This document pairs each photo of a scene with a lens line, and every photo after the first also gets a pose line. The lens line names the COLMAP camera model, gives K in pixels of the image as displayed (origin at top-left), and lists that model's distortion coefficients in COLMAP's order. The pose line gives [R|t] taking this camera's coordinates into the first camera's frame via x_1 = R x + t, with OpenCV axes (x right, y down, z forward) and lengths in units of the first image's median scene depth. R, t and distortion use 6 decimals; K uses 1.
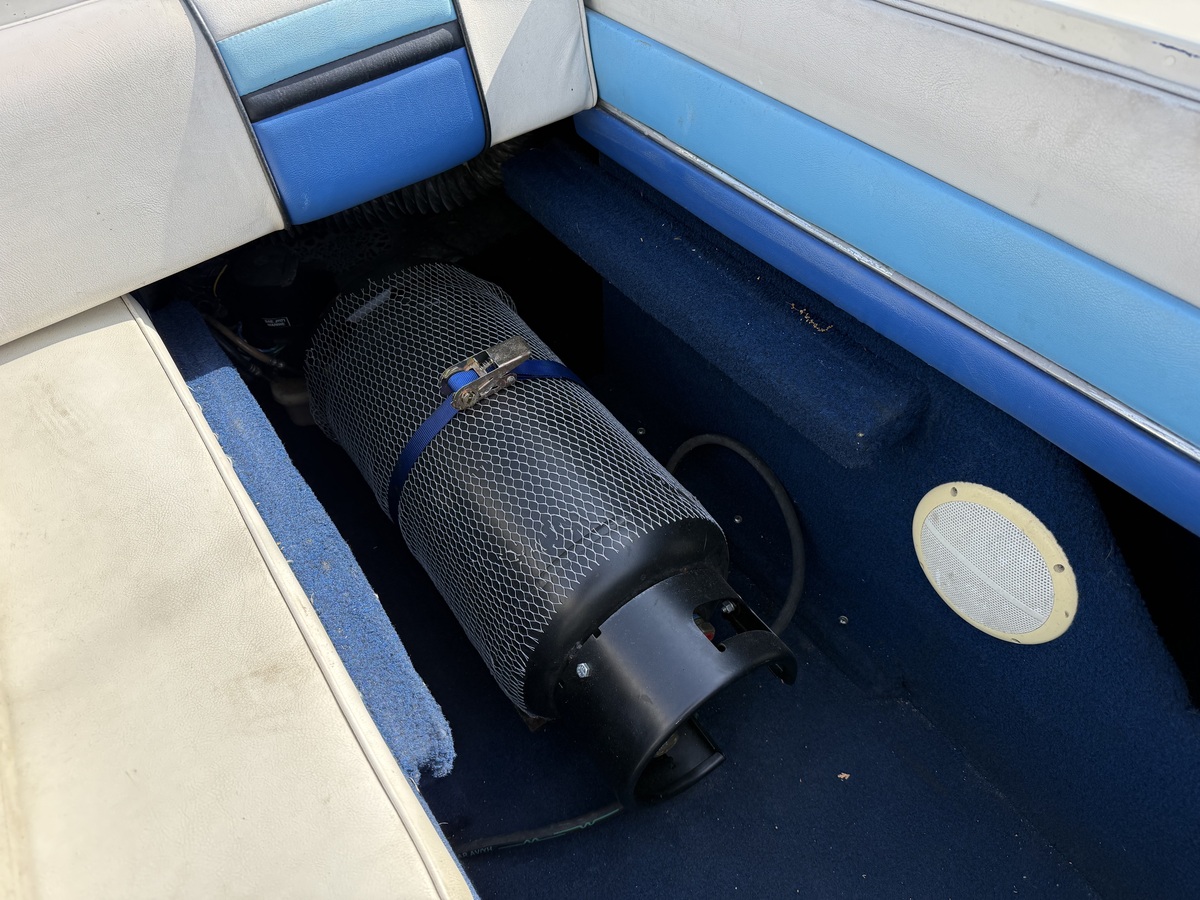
lens RADIAL K [[841.8, 0, 600.3], [0, 841.8, 480.0], [0, 0, 1]] dist [0.042343, -0.067161]
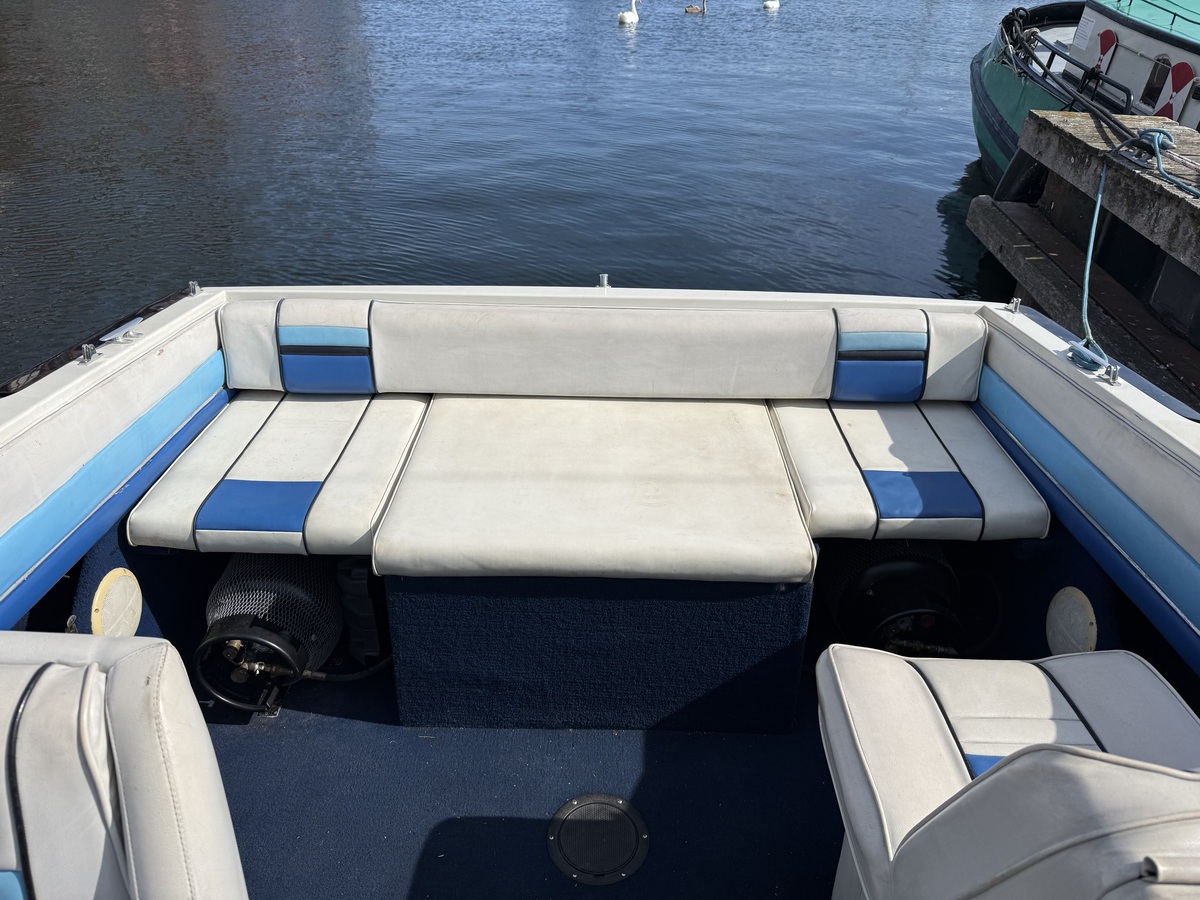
lens RADIAL K [[830.9, 0, 600.0], [0, 830.9, 450.0], [0, 0, 1]] dist [0.062708, -0.114270]
pose [[0.806480, 0.338803, -0.484565, 0.394402], [-0.483988, 0.849036, -0.211882, 0.794291], [0.339626, 0.405402, 0.848707, -1.490749]]
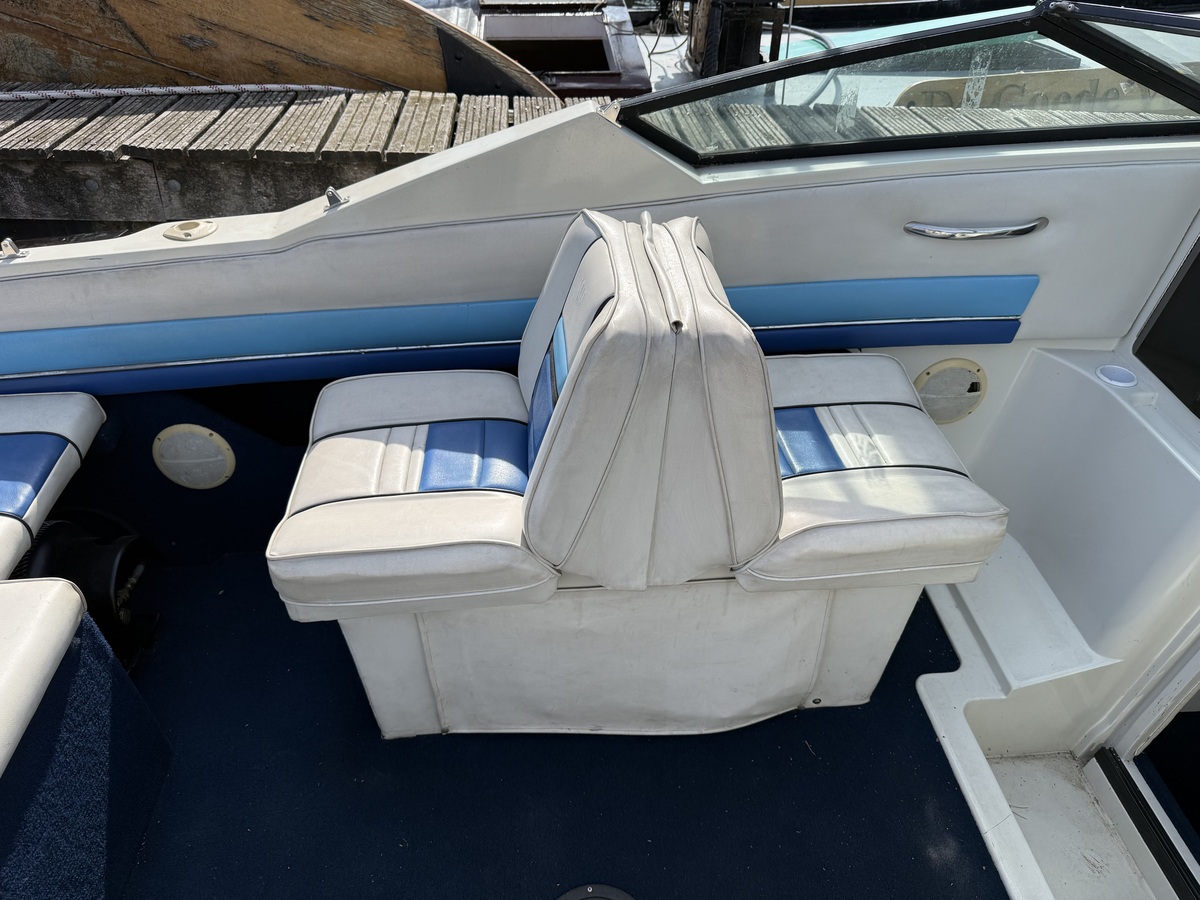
lens RADIAL K [[830.9, 0, 600.0], [0, 830.9, 450.0], [0, 0, 1]] dist [0.062708, -0.114270]
pose [[0.492460, -0.490334, 0.719066, -0.663502], [0.652162, 0.755005, 0.068201, 0.690671], [-0.576340, 0.435362, 0.691587, -1.294765]]
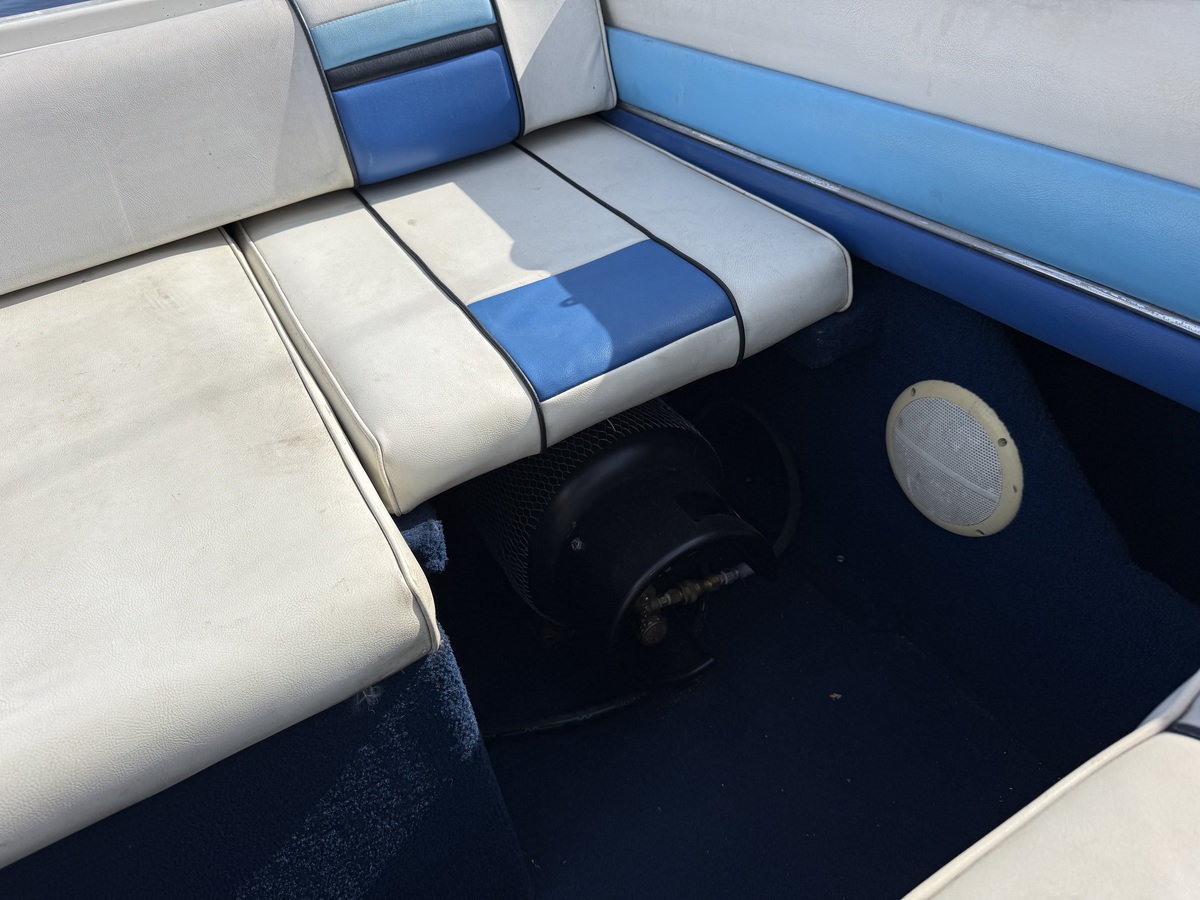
lens RADIAL K [[830.9, 0, 600.0], [0, 830.9, 450.0], [0, 0, 1]] dist [0.062708, -0.114270]
pose [[0.994521, 0.017974, -0.102983, 0.130247], [-0.035149, 0.985248, -0.167484, 0.303971], [0.098454, 0.170186, 0.980481, -0.111384]]
